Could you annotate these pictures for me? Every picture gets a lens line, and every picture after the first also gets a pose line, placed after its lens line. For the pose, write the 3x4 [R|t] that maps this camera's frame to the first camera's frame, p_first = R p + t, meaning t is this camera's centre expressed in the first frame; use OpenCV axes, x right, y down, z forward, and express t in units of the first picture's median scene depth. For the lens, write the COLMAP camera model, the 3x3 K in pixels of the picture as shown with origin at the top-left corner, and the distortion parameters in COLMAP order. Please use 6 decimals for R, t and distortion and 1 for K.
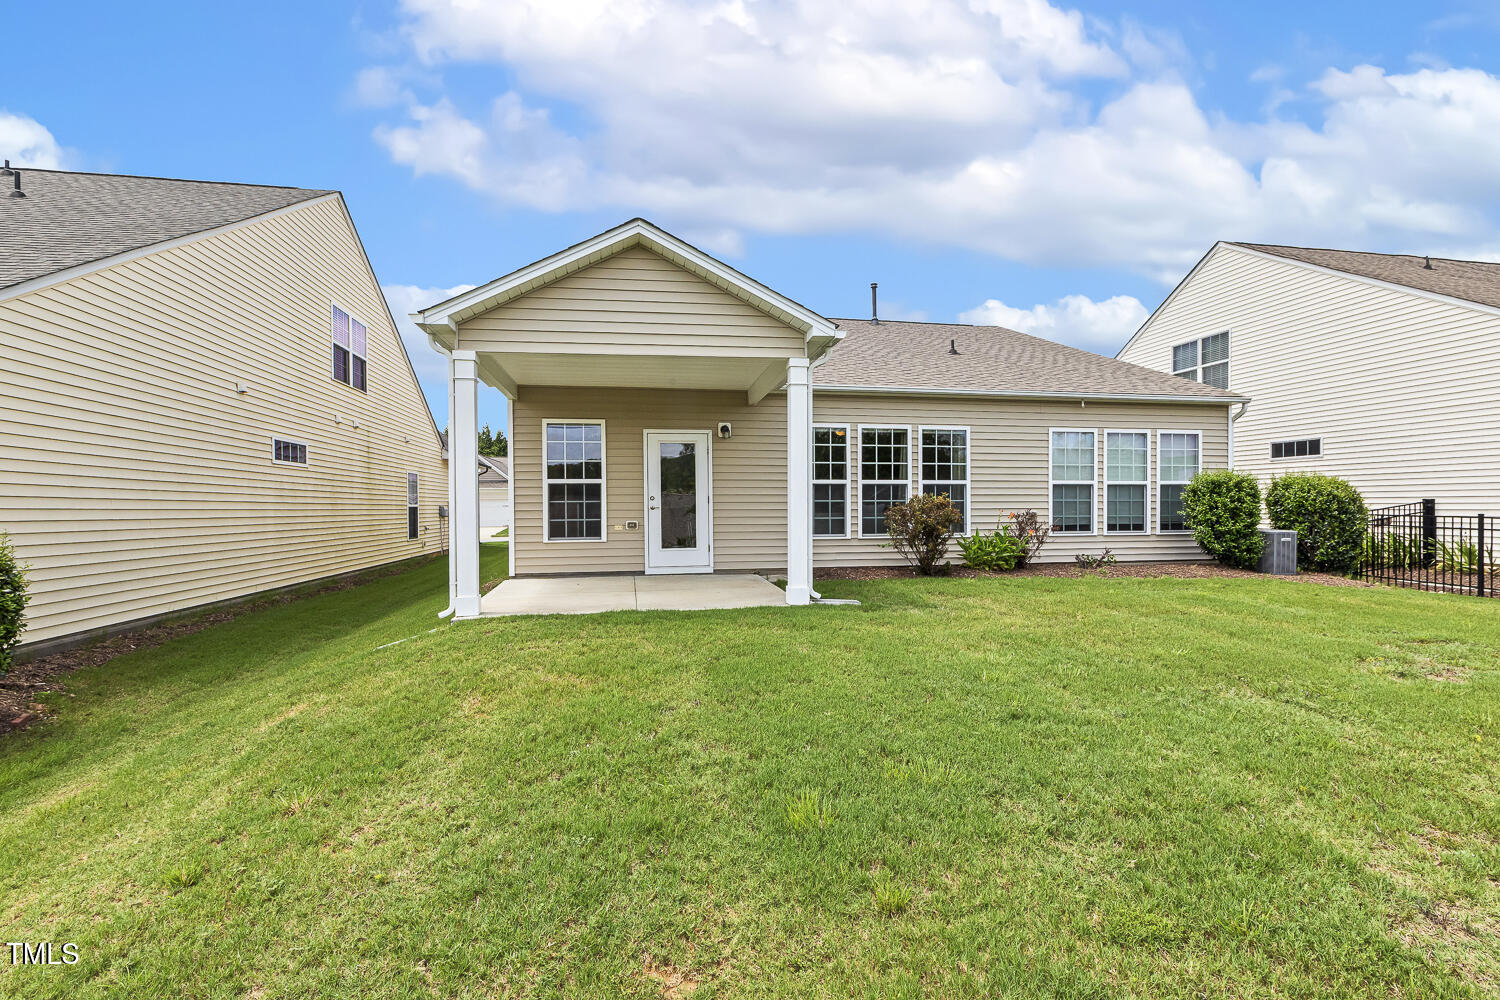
lens RADIAL K [[673.0, 0, 750.6], [0, 673.0, 497.8], [0, 0, 1]] dist [-0.004006, -0.000220]
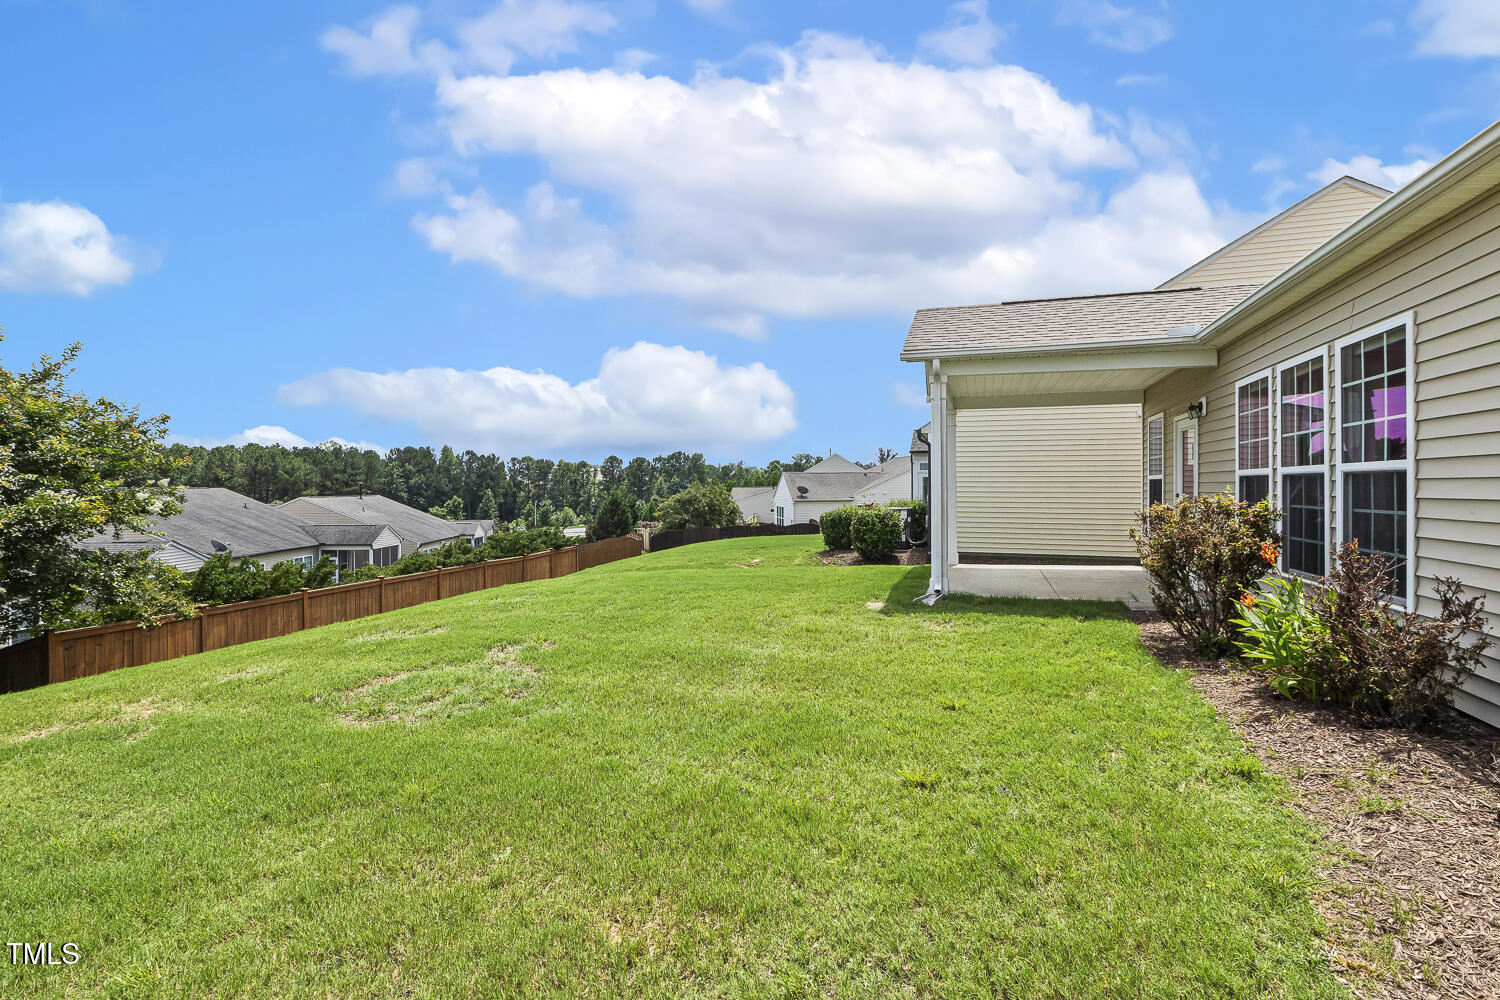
lens RADIAL K [[673.0, 0, 750.6], [0, 673.0, 497.8], [0, 0, 1]] dist [-0.004006, -0.000220]
pose [[-0.471312, 0.017289, -0.881797, 0.796790], [0.004850, 0.999844, 0.017011, -0.012614], [0.881953, 0.003741, -0.471322, 0.834508]]
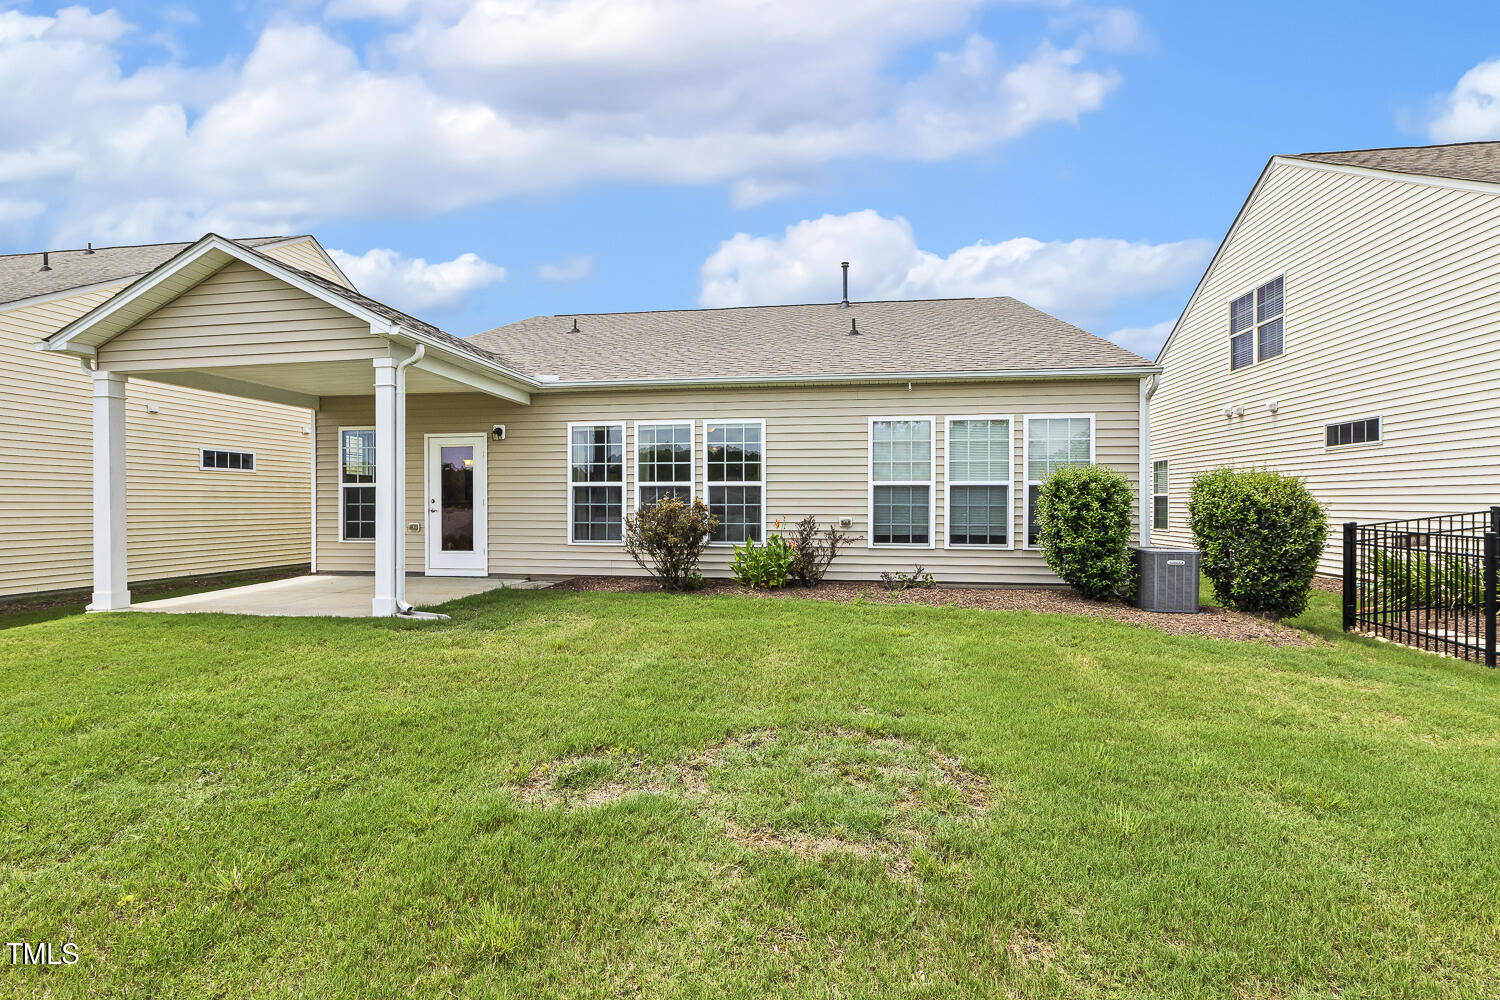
lens RADIAL K [[694.6, 0, 745.0], [0, 694.6, 482.2], [0, 0, 1]] dist [-0.001820, 0.000326]
pose [[0.947243, -0.005770, -0.320463, 0.573699], [-0.002469, 0.999677, -0.025297, -0.002193], [0.320506, 0.024754, 0.946923, 0.141881]]
